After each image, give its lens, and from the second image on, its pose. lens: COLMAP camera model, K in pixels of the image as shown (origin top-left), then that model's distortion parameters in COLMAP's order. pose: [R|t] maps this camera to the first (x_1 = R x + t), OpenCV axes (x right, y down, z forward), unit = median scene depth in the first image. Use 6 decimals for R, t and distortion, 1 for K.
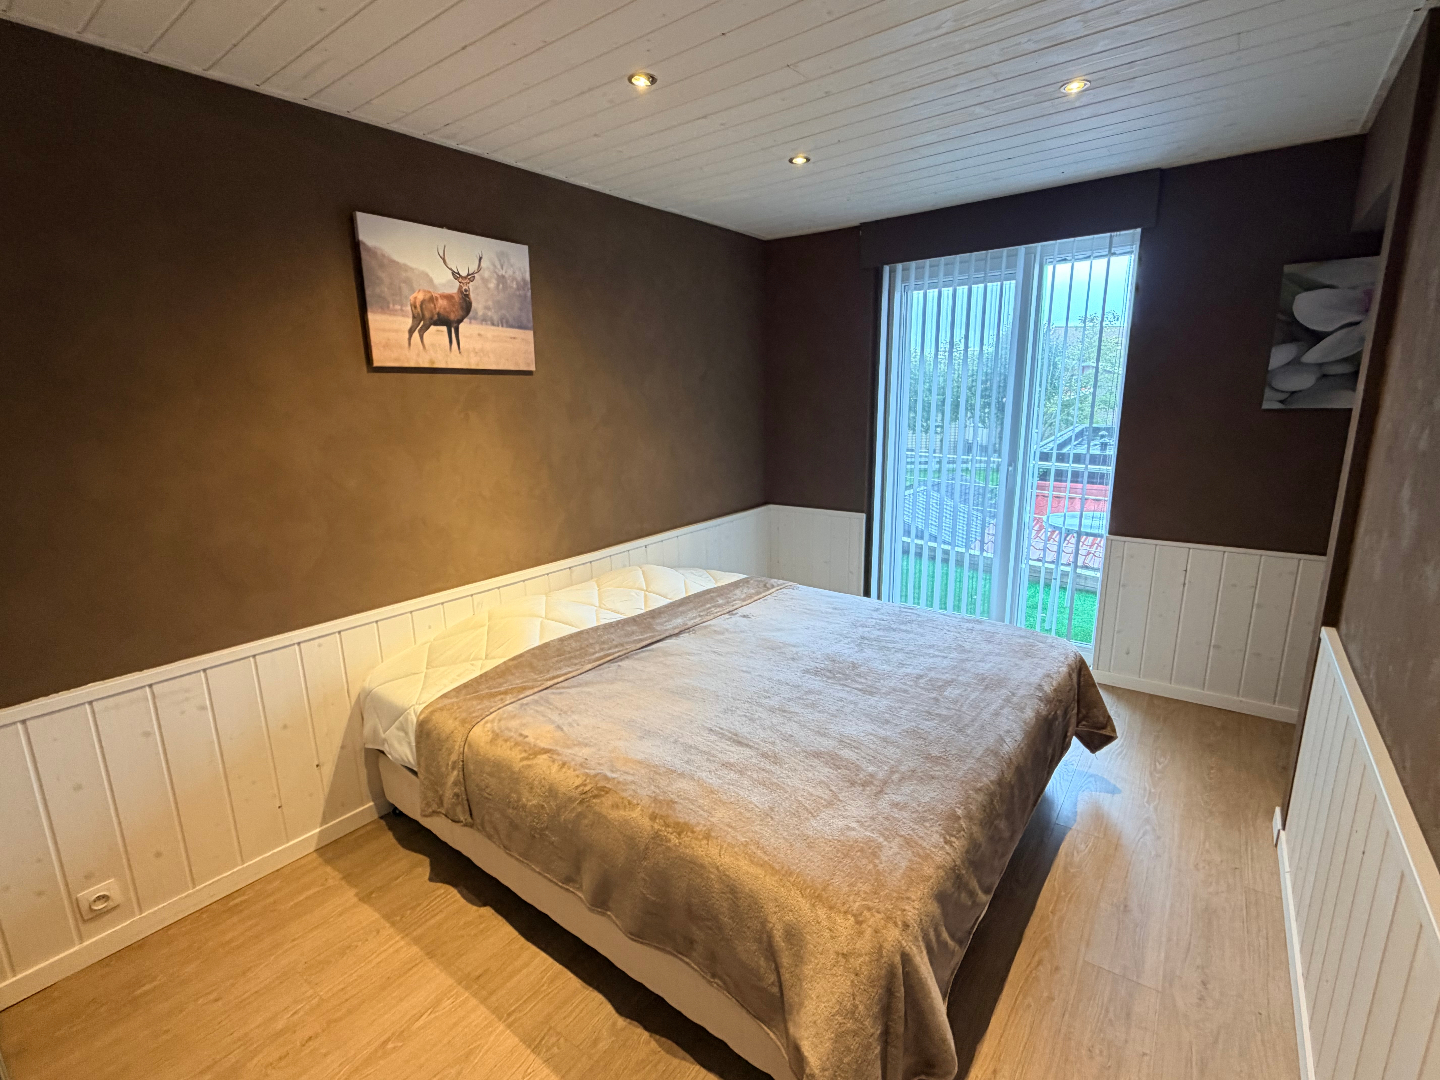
lens RADIAL K [[672.1, 0, 722.0], [0, 672.1, 539.6], [0, 0, 1]] dist [-0.001955, -0.000225]
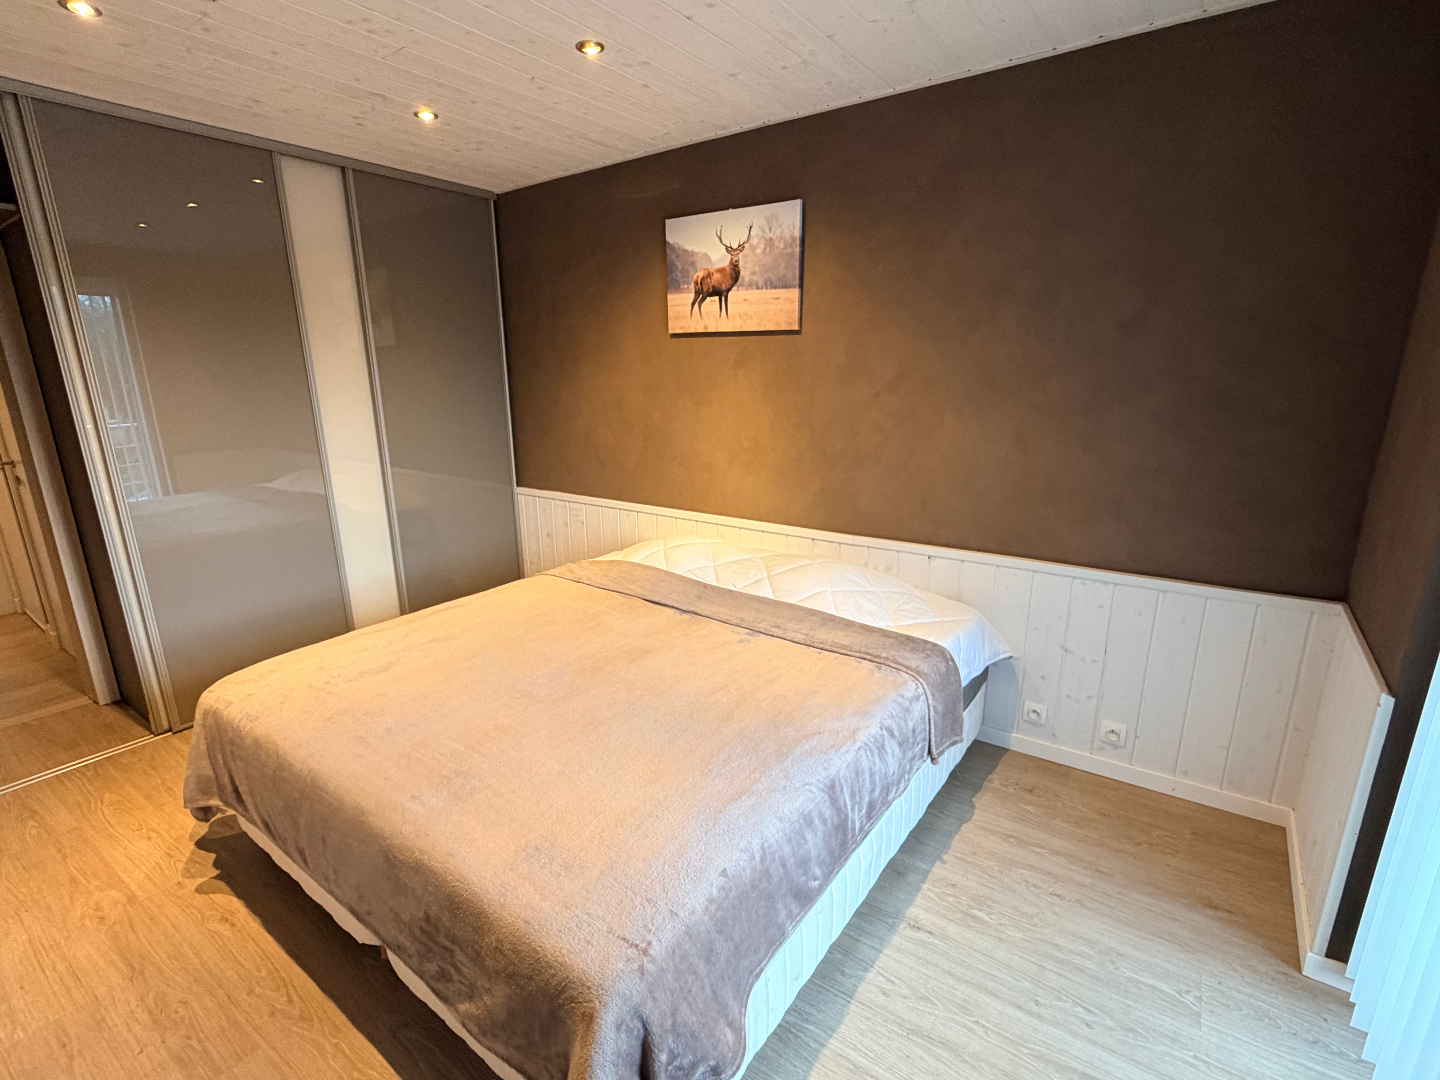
lens RADIAL K [[672.1, 0, 725.0], [0, 672.1, 542.9], [0, 0, 1]] dist [-0.001955, -0.000225]
pose [[0.026440, 0.280160, -0.959589, 0.843009], [-0.205016, 0.941040, 0.269096, -0.225676], [0.978401, 0.189616, 0.082318, 0.983002]]
